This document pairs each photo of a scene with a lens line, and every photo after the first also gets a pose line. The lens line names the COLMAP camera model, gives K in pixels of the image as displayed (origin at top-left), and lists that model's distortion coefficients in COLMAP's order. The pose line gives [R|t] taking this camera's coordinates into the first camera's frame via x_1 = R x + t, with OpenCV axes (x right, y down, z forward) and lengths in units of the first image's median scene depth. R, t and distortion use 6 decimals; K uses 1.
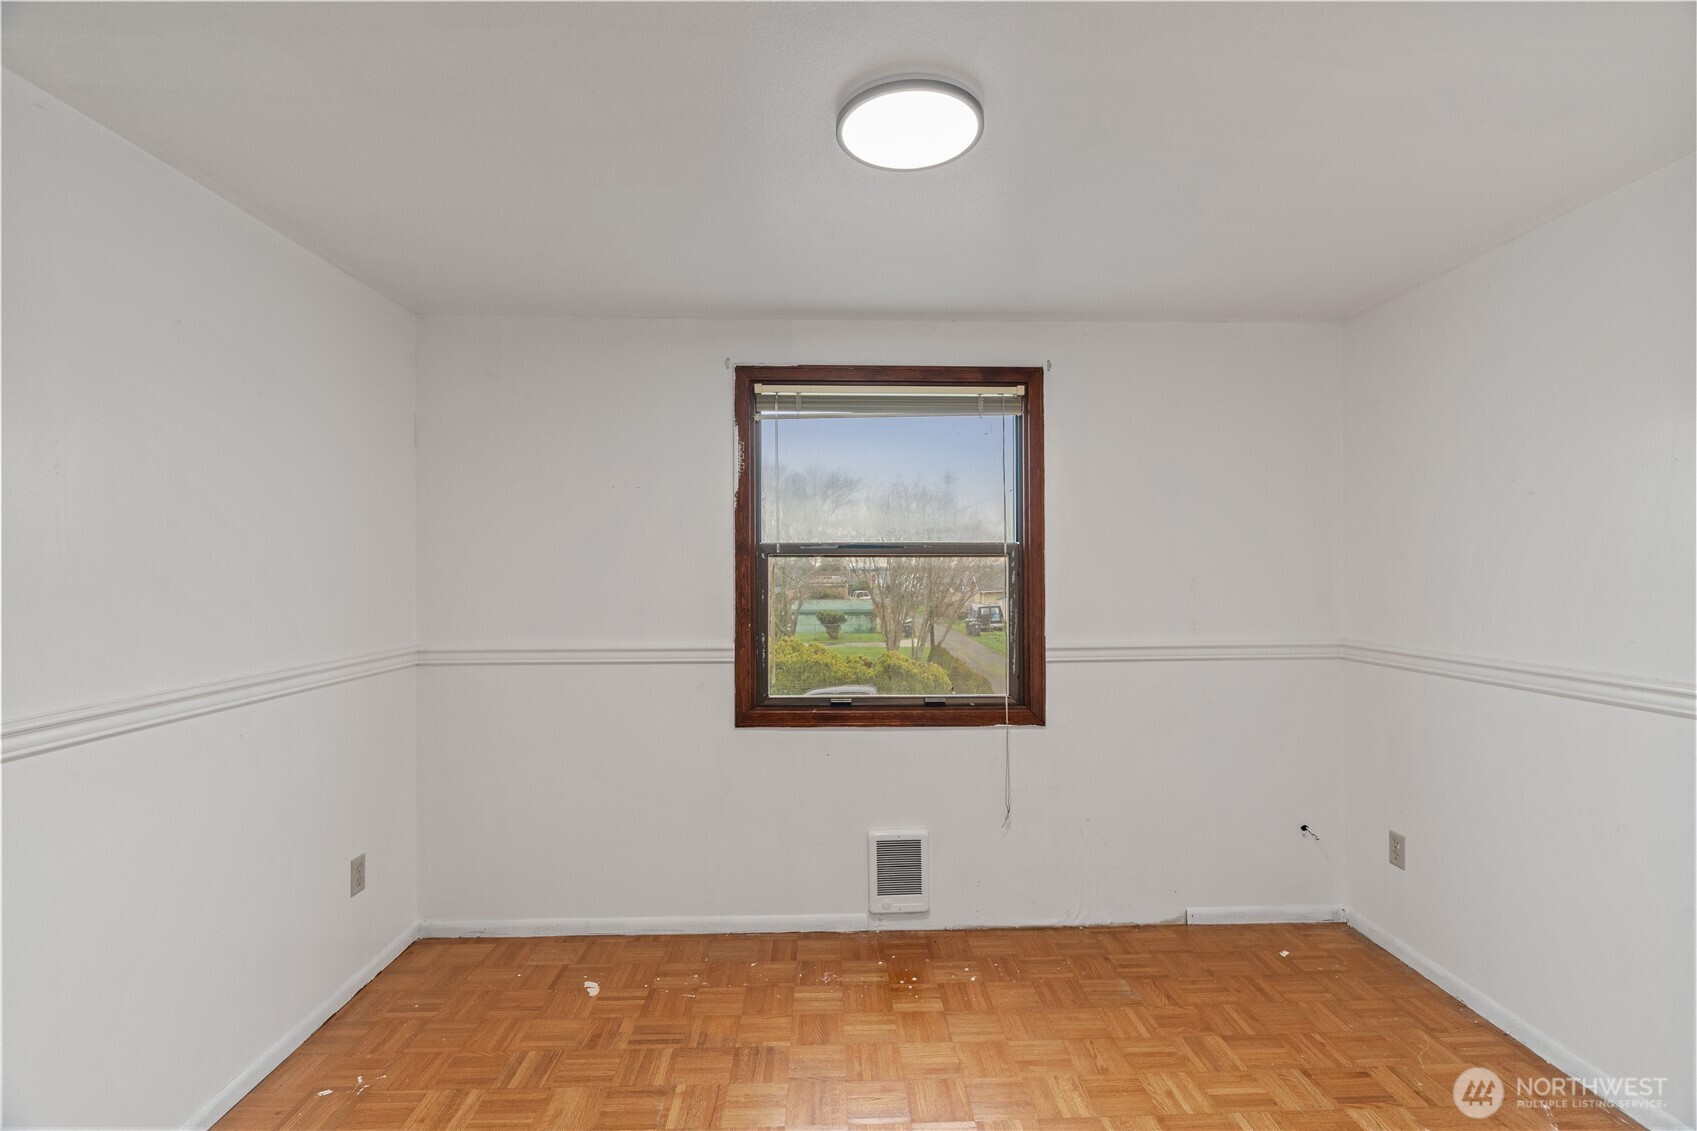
lens RADIAL K [[755.0, 0, 848.5], [0, 755.0, 565.5], [0, 0, 1]] dist [-0.000376, 0.000350]
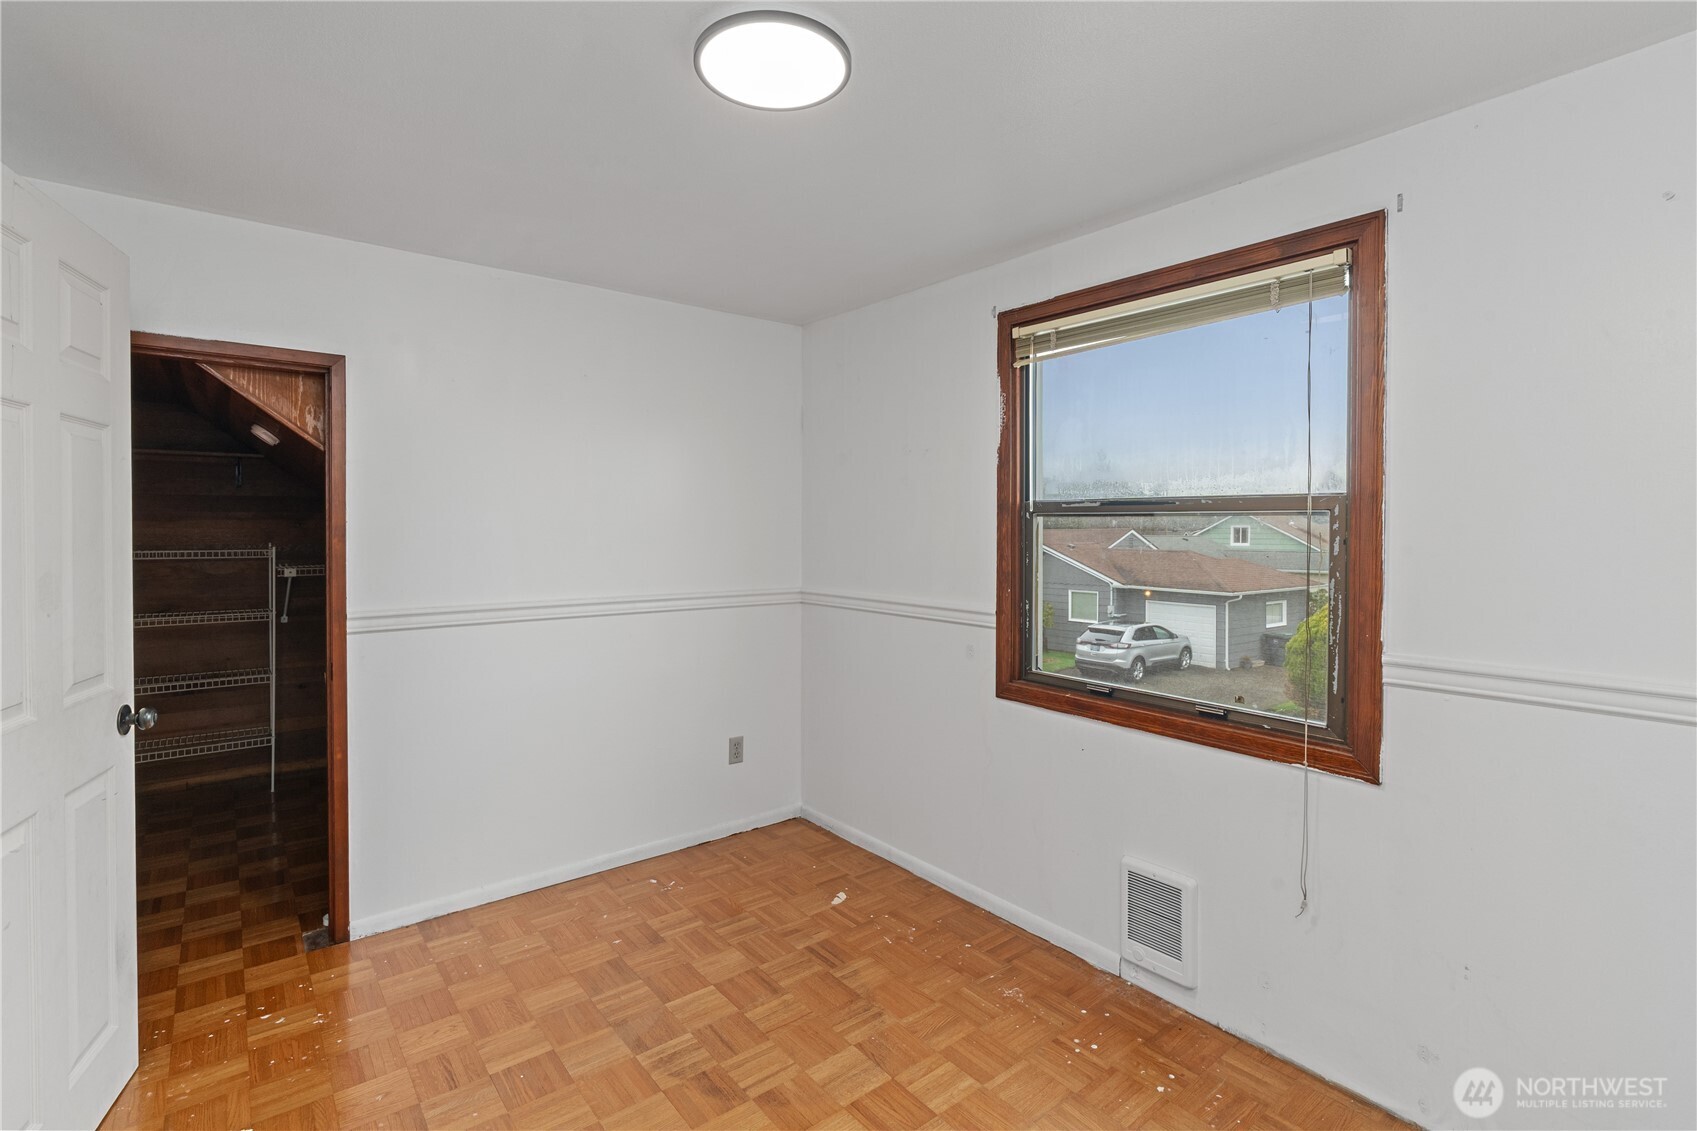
lens RADIAL K [[778.3, 0, 845.6], [0, 778.3, 530.9], [0, 0, 1]] dist [0.002559, 0.000541]
pose [[0.605396, 0.010499, -0.795855, 0.508863], [-0.002251, 0.999932, 0.011479, -0.004238], [0.795922, -0.005157, 0.605378, 0.261075]]
